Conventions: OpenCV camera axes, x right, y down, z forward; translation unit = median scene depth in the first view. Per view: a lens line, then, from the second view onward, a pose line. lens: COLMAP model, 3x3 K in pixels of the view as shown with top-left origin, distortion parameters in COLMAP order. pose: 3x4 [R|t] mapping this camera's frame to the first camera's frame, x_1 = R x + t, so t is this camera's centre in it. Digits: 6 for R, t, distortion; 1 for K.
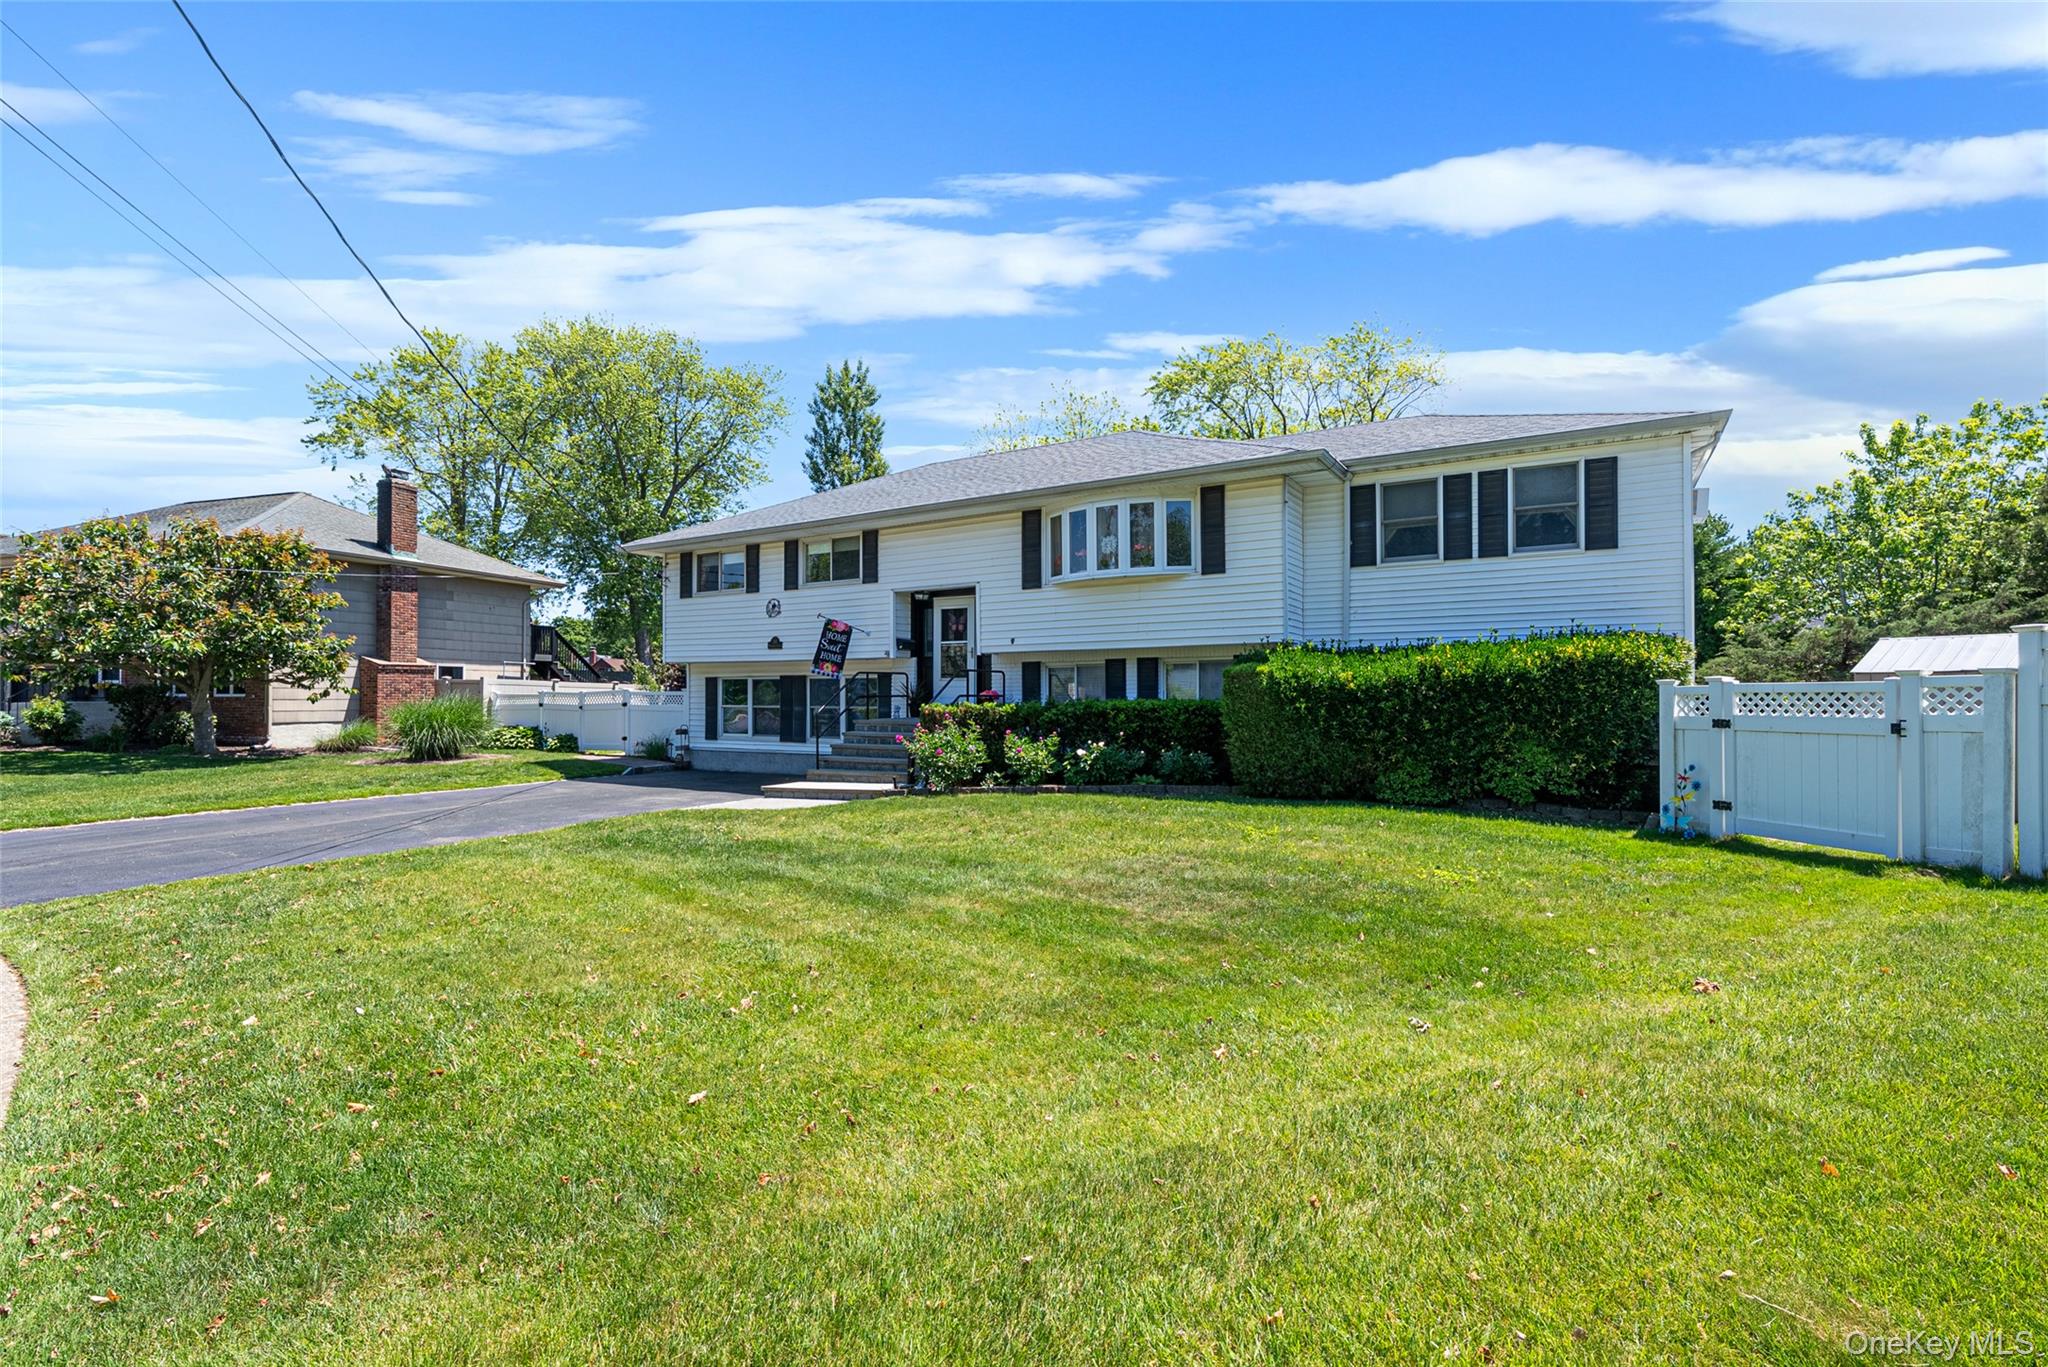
lens RADIAL K [[887.1, 0, 1014.6], [0, 887.1, 690.0], [0, 0, 1]] dist [-0.000586, -0.000007]
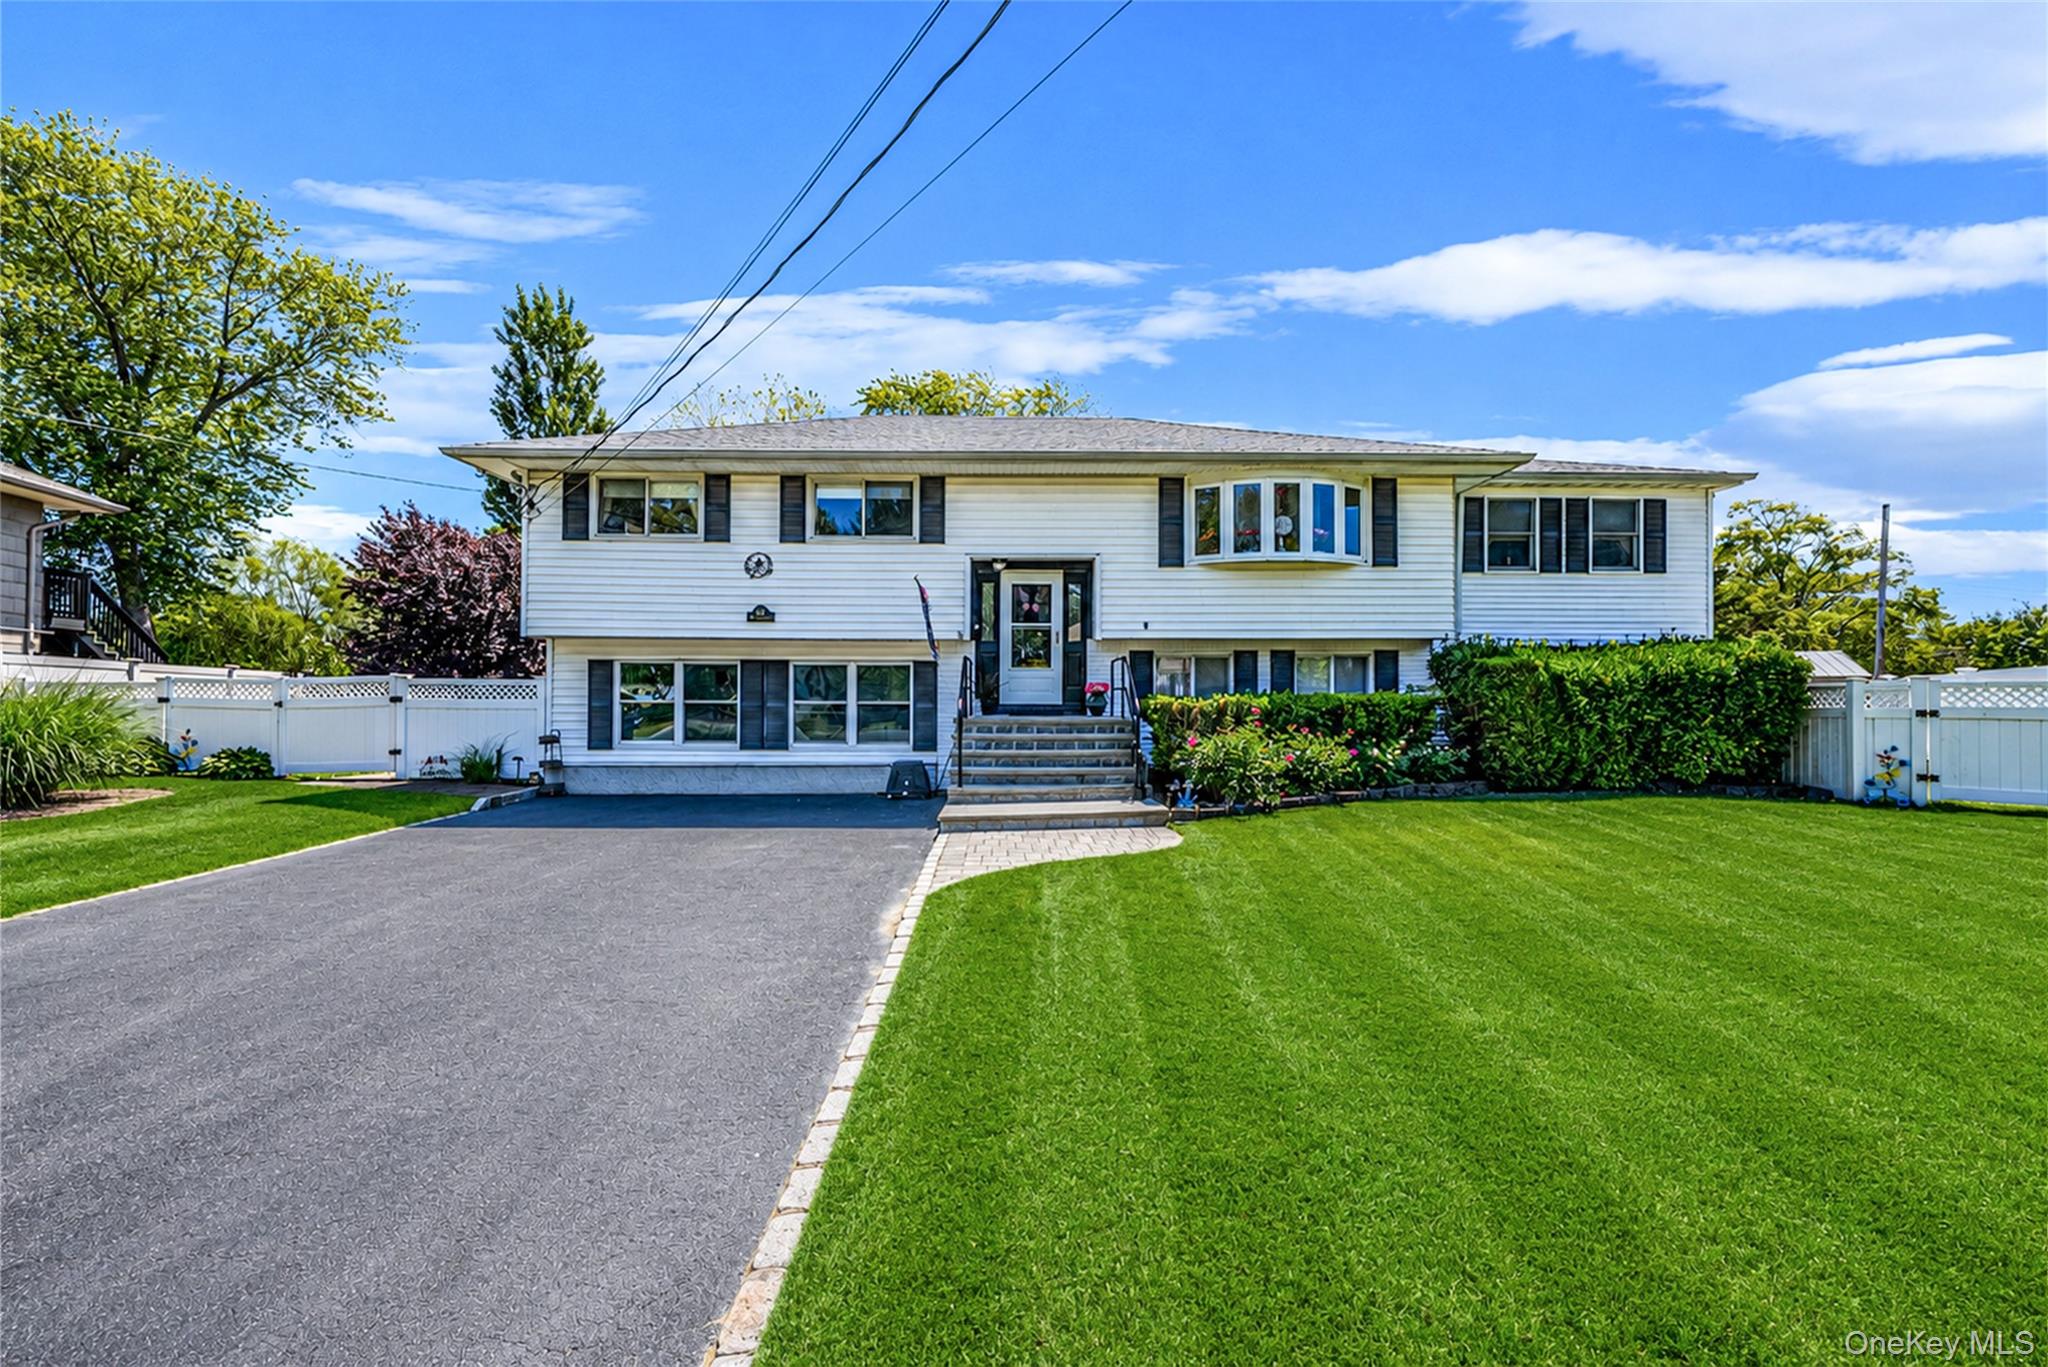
lens RADIAL K [[763.0, 0, 1018.7], [0, 763.0, 694.1], [0, 0, 1]] dist [-0.000625, 0.000001]
pose [[0.853457, 0.007317, 0.521112, -0.451927], [-0.008854, 0.999961, 0.000460, 0.011479], [-0.521088, -0.005006, 0.853488, 0.391319]]
